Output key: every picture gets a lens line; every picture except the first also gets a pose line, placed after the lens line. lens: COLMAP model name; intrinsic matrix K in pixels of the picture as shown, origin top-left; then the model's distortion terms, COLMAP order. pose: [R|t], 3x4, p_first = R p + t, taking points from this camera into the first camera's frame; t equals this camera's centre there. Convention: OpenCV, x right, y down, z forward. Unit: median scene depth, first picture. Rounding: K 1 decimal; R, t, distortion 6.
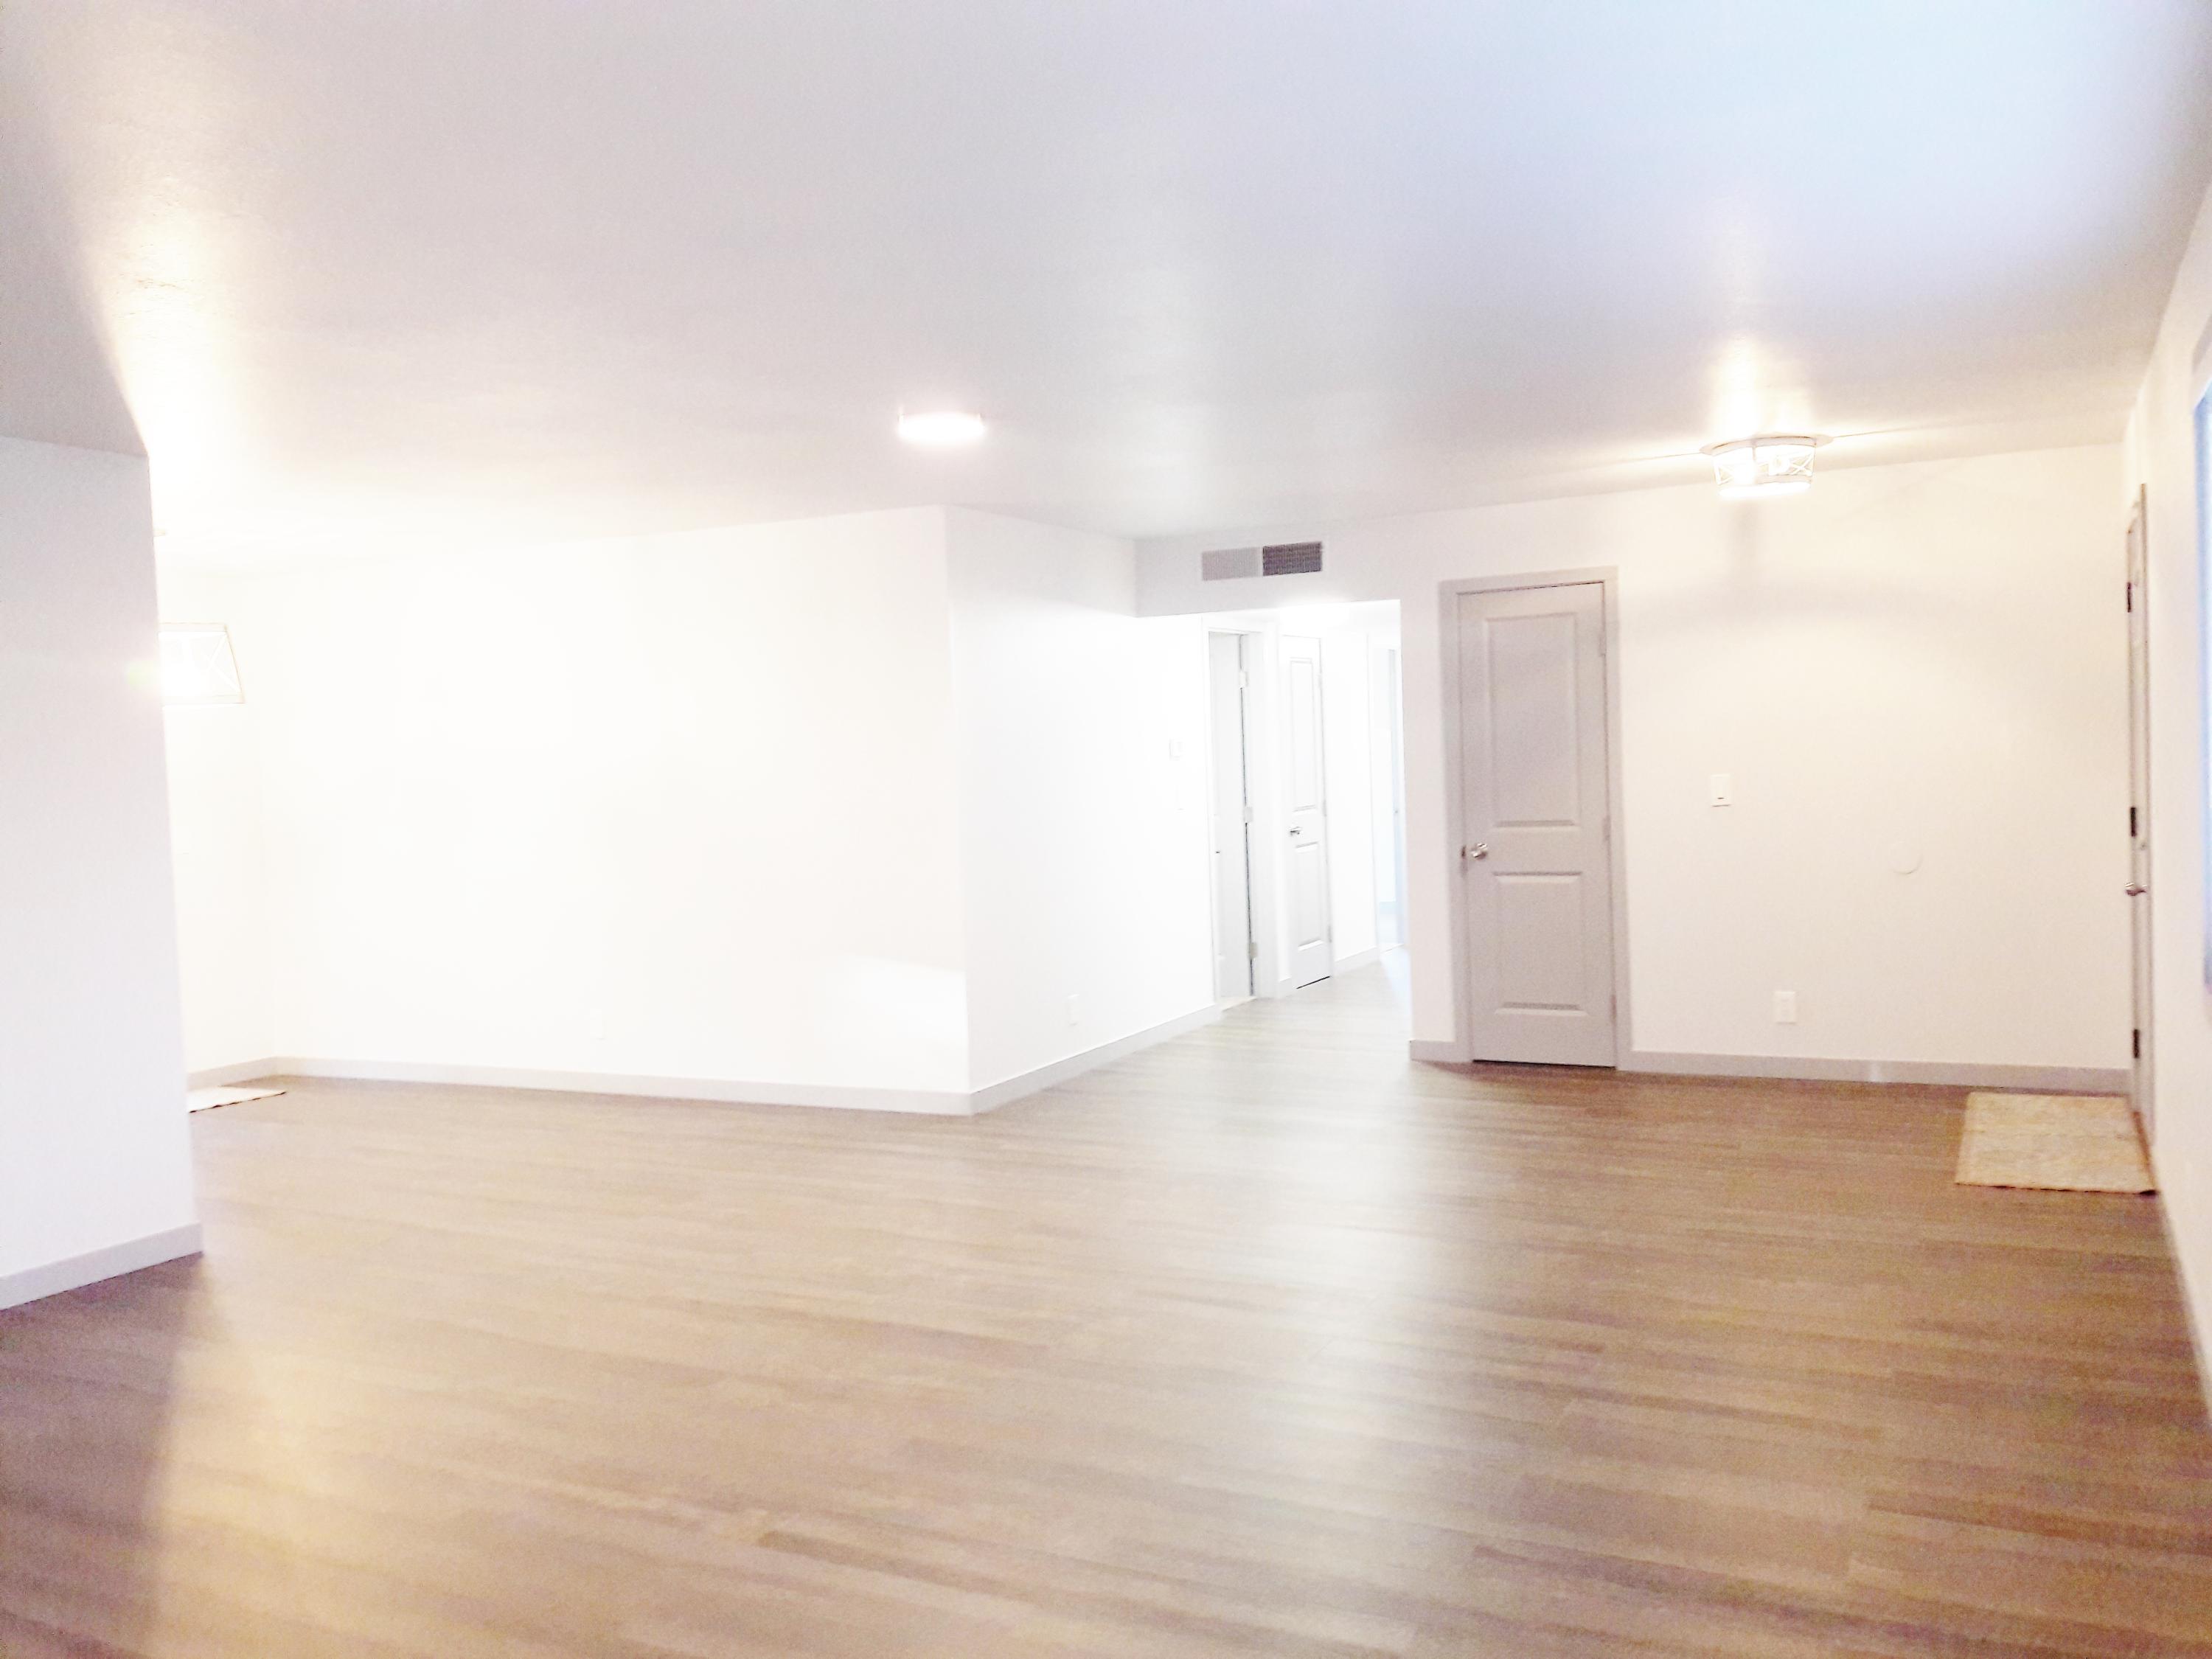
lens RADIAL K [[1814.6, 0, 1108.7], [0, 1814.6, 823.5], [0, 0, 1]] dist [0.030672, -0.053471]
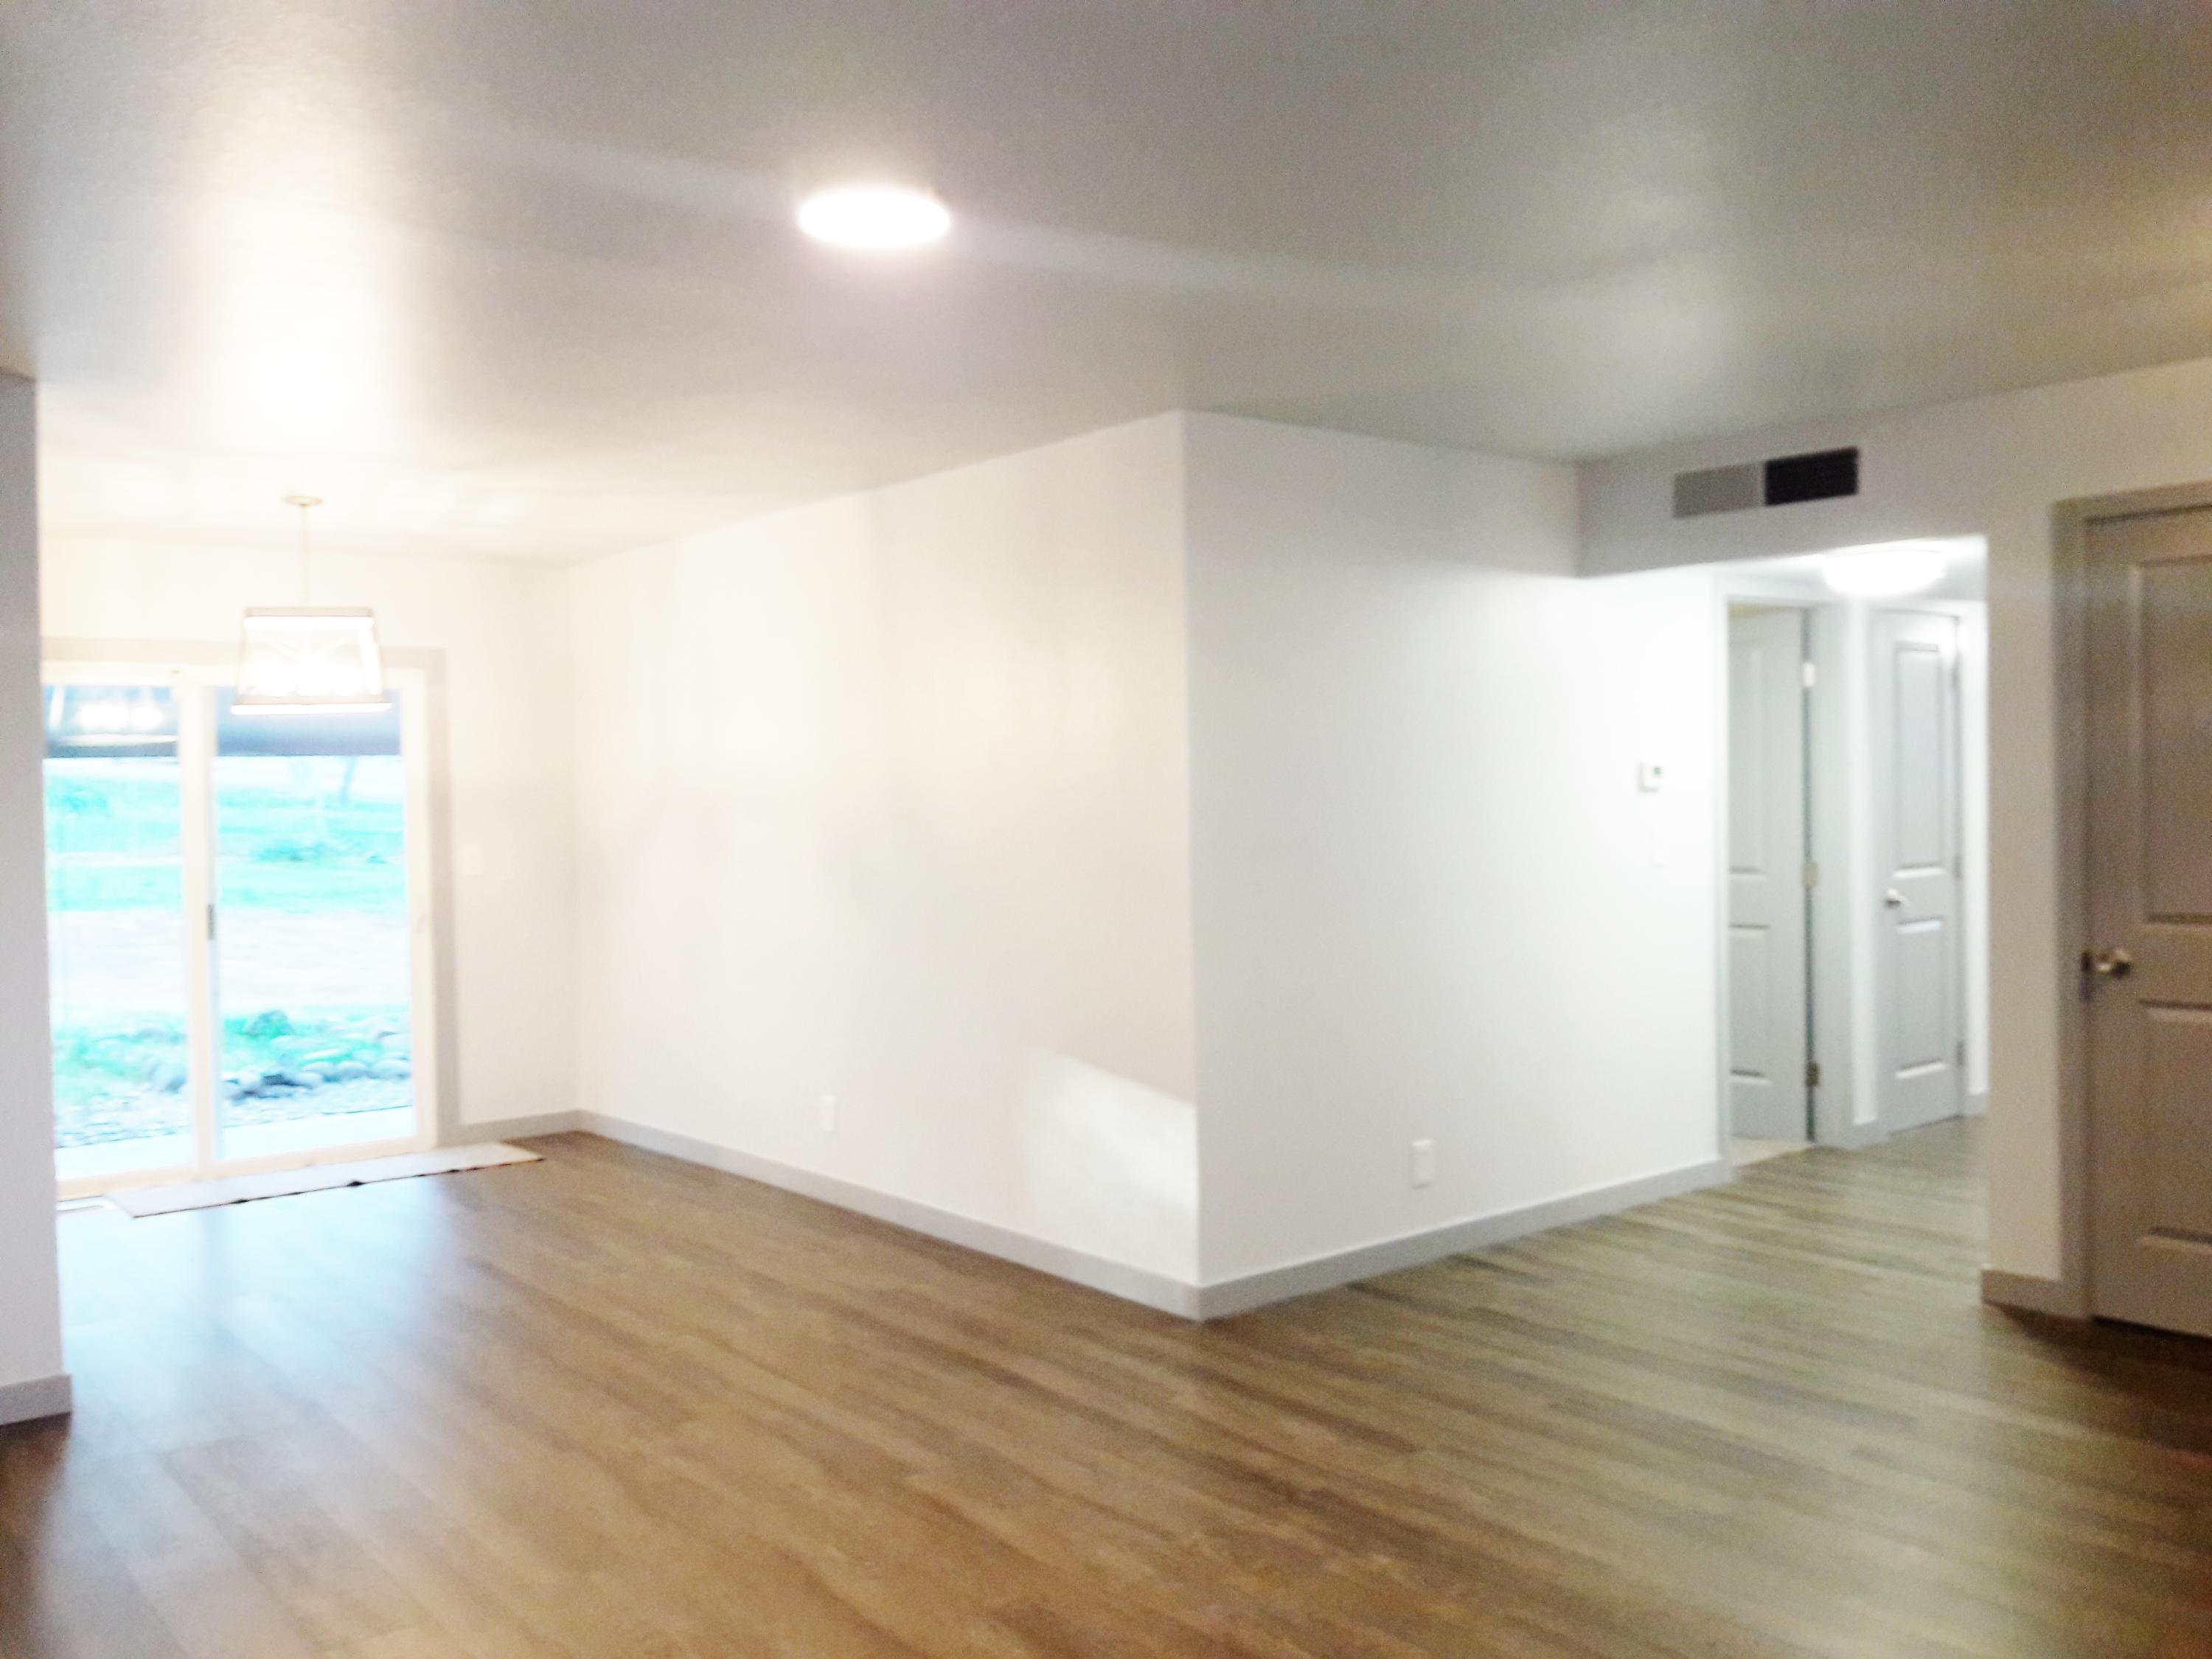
lens RADIAL K [[1923.8, 0, 1100.6], [0, 1923.8, 830.4], [0, 0, 1]] dist [-0.003075, -0.004686]
pose [[0.920151, 0.031942, -0.390259, 0.139461], [-0.034059, 0.999419, 0.001497, -0.016290], [0.390080, 0.011914, 0.920704, 0.295473]]
